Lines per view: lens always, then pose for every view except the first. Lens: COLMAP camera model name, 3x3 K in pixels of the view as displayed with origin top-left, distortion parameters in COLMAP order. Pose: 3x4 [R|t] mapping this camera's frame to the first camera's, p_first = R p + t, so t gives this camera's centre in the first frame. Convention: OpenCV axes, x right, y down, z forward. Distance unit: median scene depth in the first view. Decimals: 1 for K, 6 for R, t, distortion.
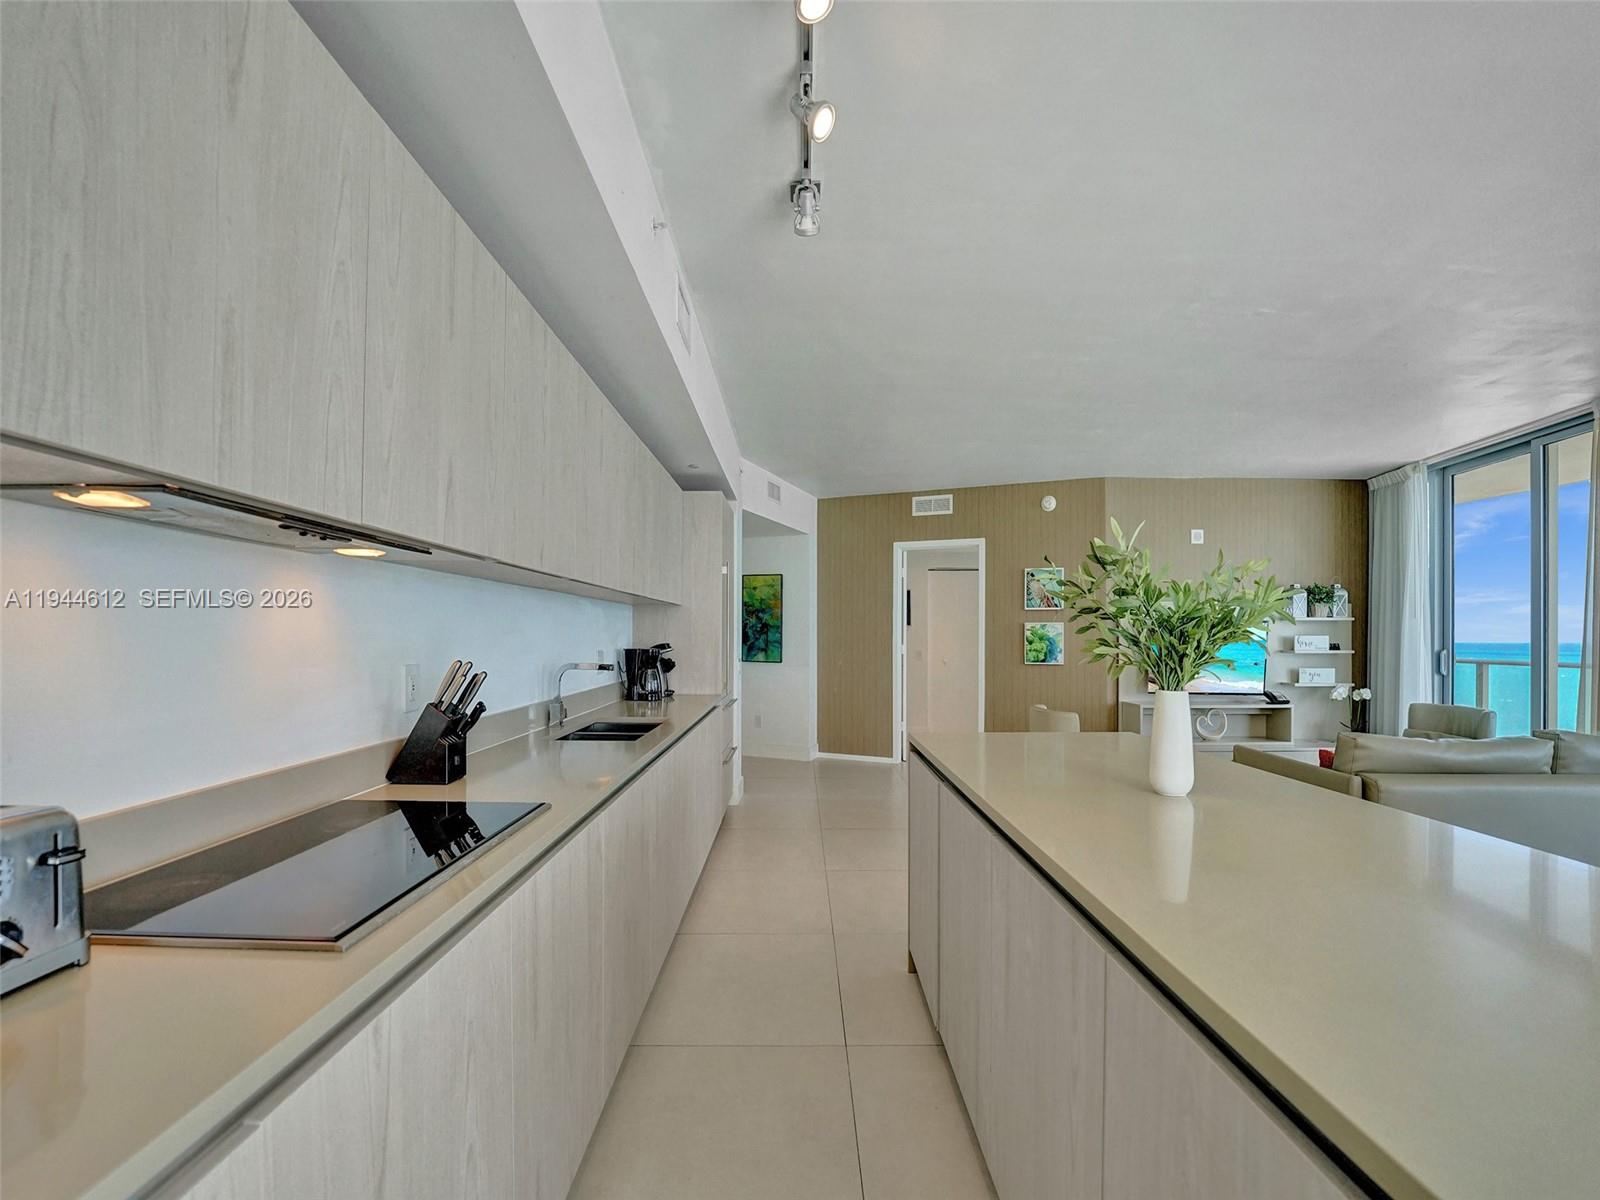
lens RADIAL K [[659.3, 0, 800.0], [0, 659.3, 633.6], [0, 0, 1]] dist [-0.029244, 0.004823]
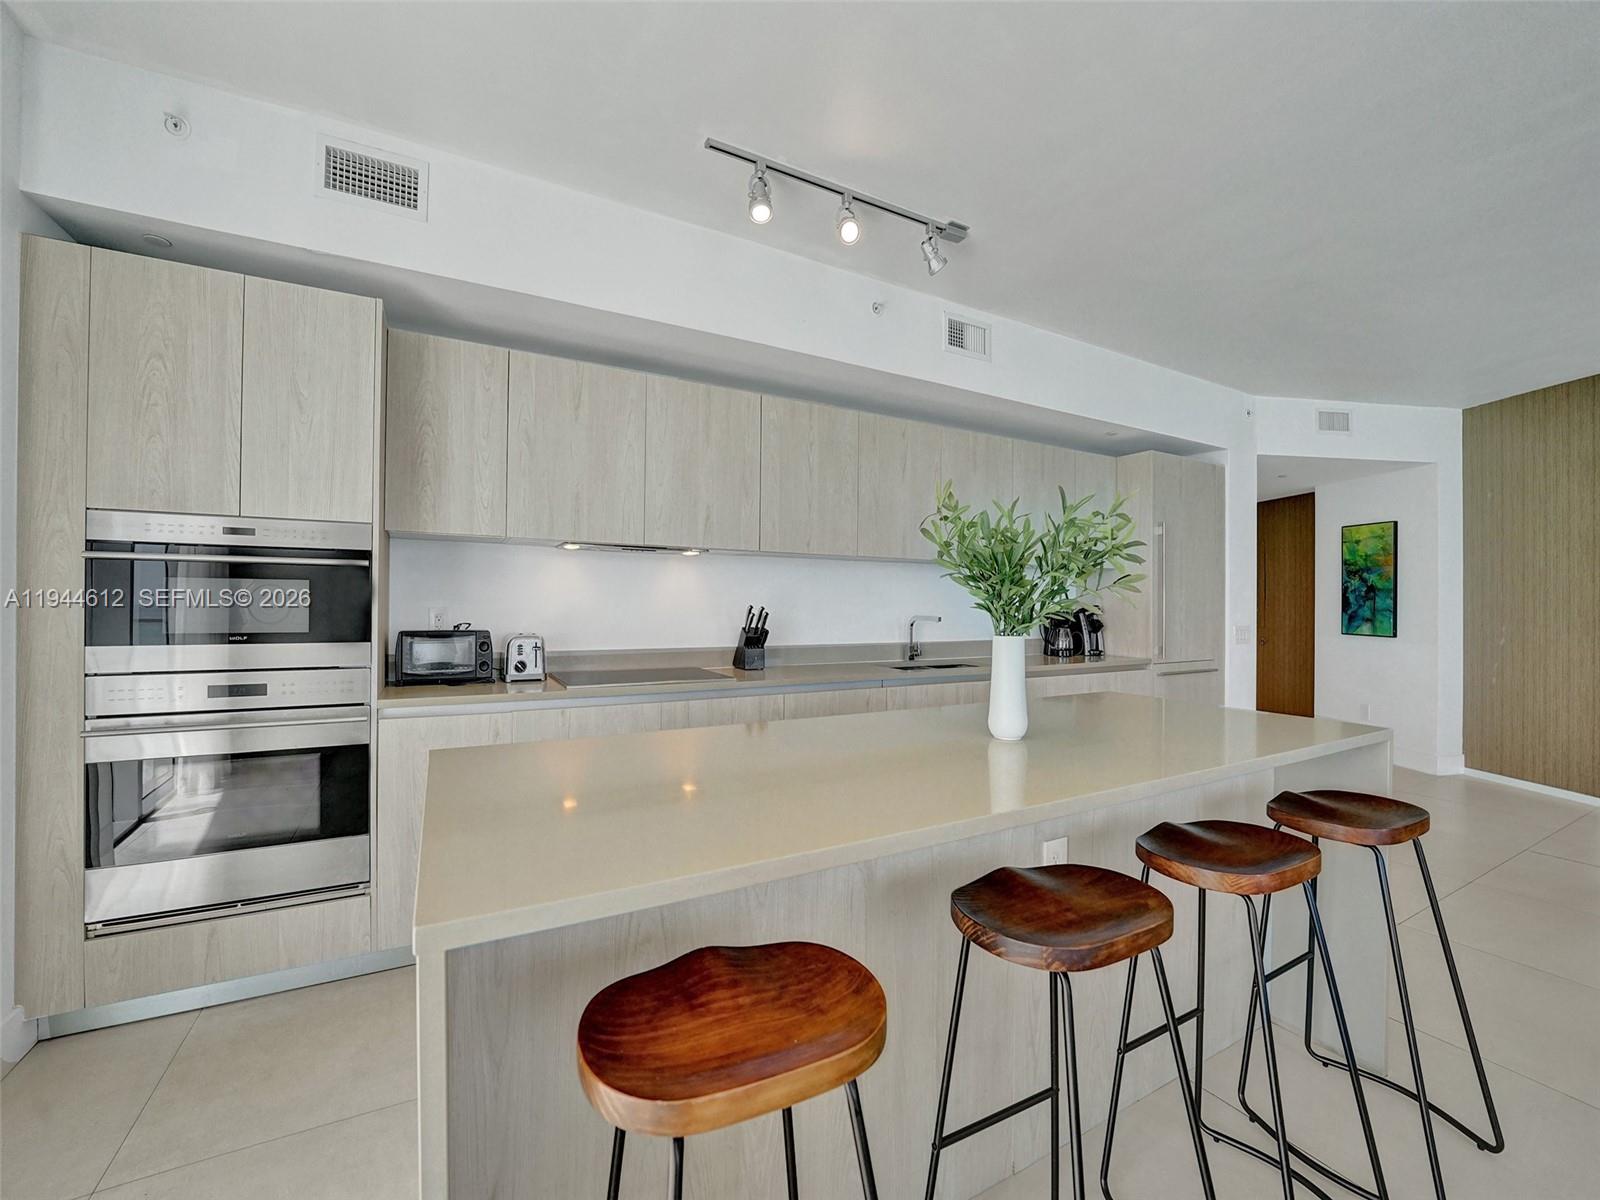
lens RADIAL K [[659.3, 0, 811.9], [0, 659.3, 597.0], [0, 0, 1]] dist [-0.029244, 0.004823]
pose [[0.497730, -0.001977, -0.867330, 0.279136], [-0.006624, 0.999960, -0.006081, 0.006315], [0.867307, 0.008772, 0.497697, 0.048310]]
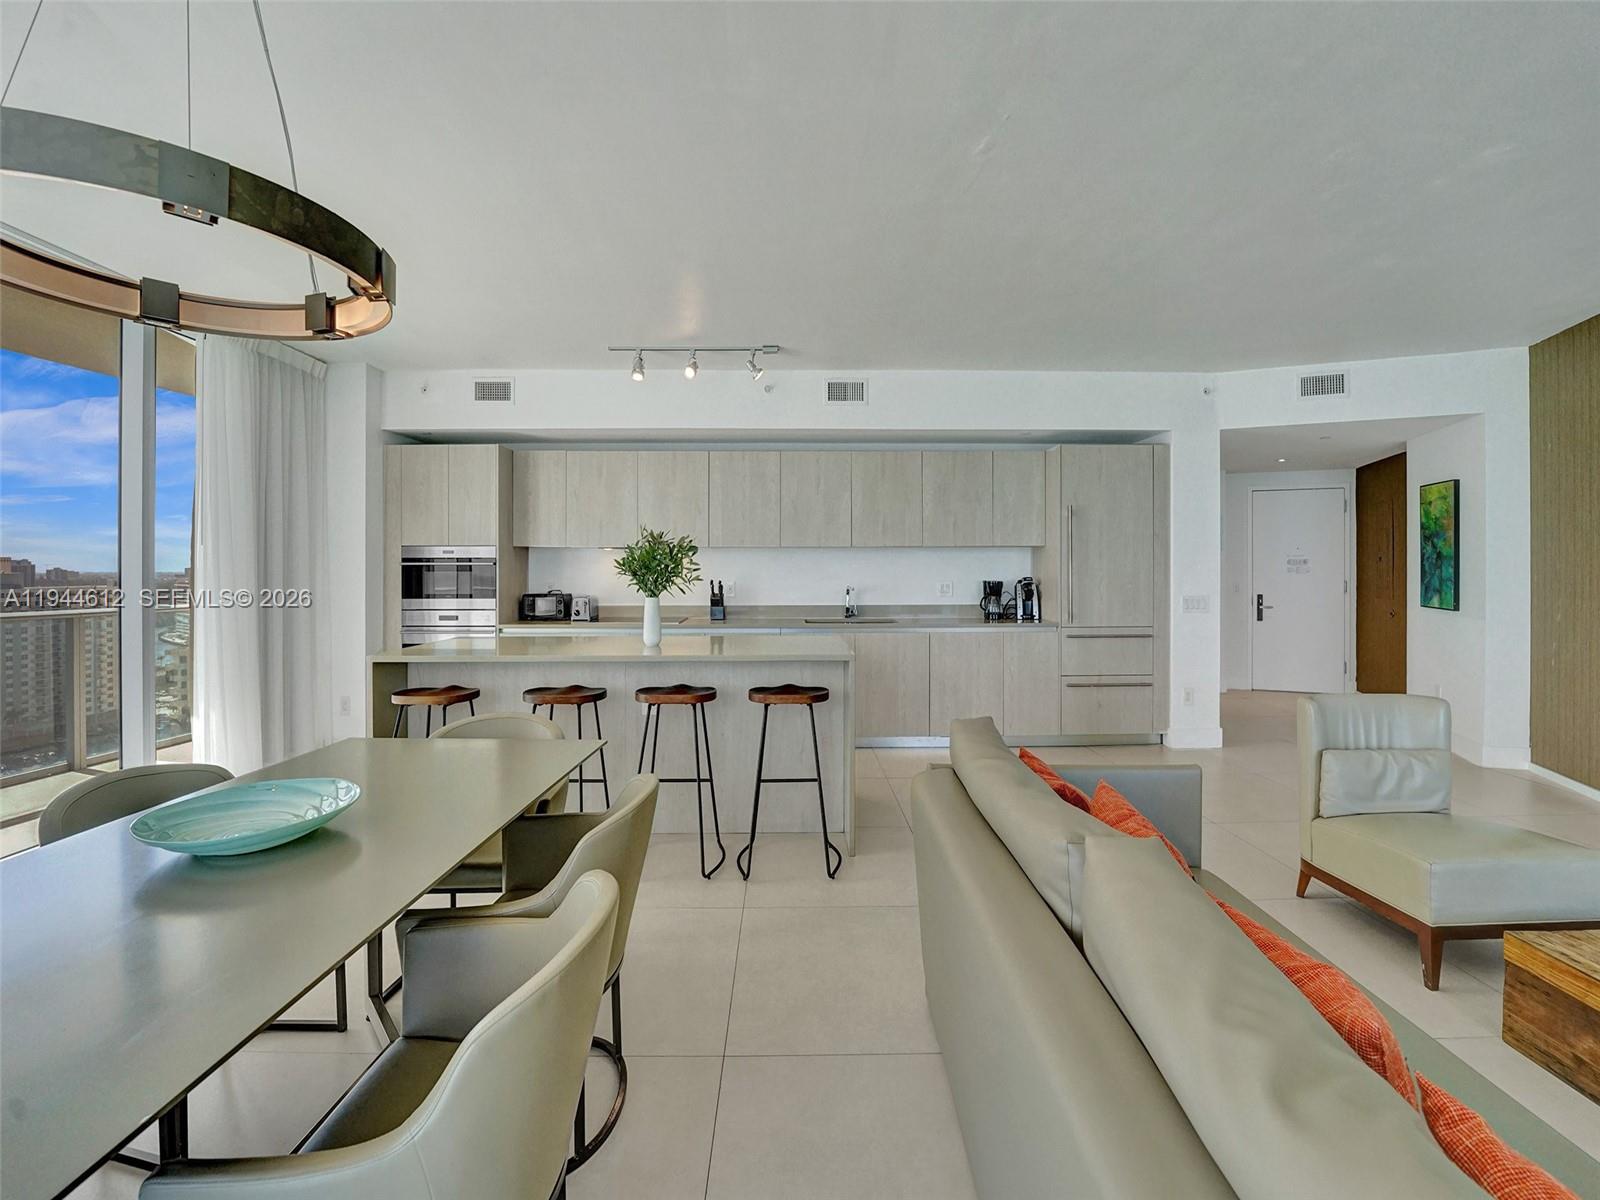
lens RADIAL K [[659.3, 0, 811.1], [0, 659.3, 572.1], [0, 0, 1]] dist [-0.029244, 0.004823]
pose [[0.035801, 0.011970, -0.999287, 0.598826], [0.005503, 0.999911, 0.012175, -0.007241], [0.999344, -0.005935, 0.035732, 0.314811]]
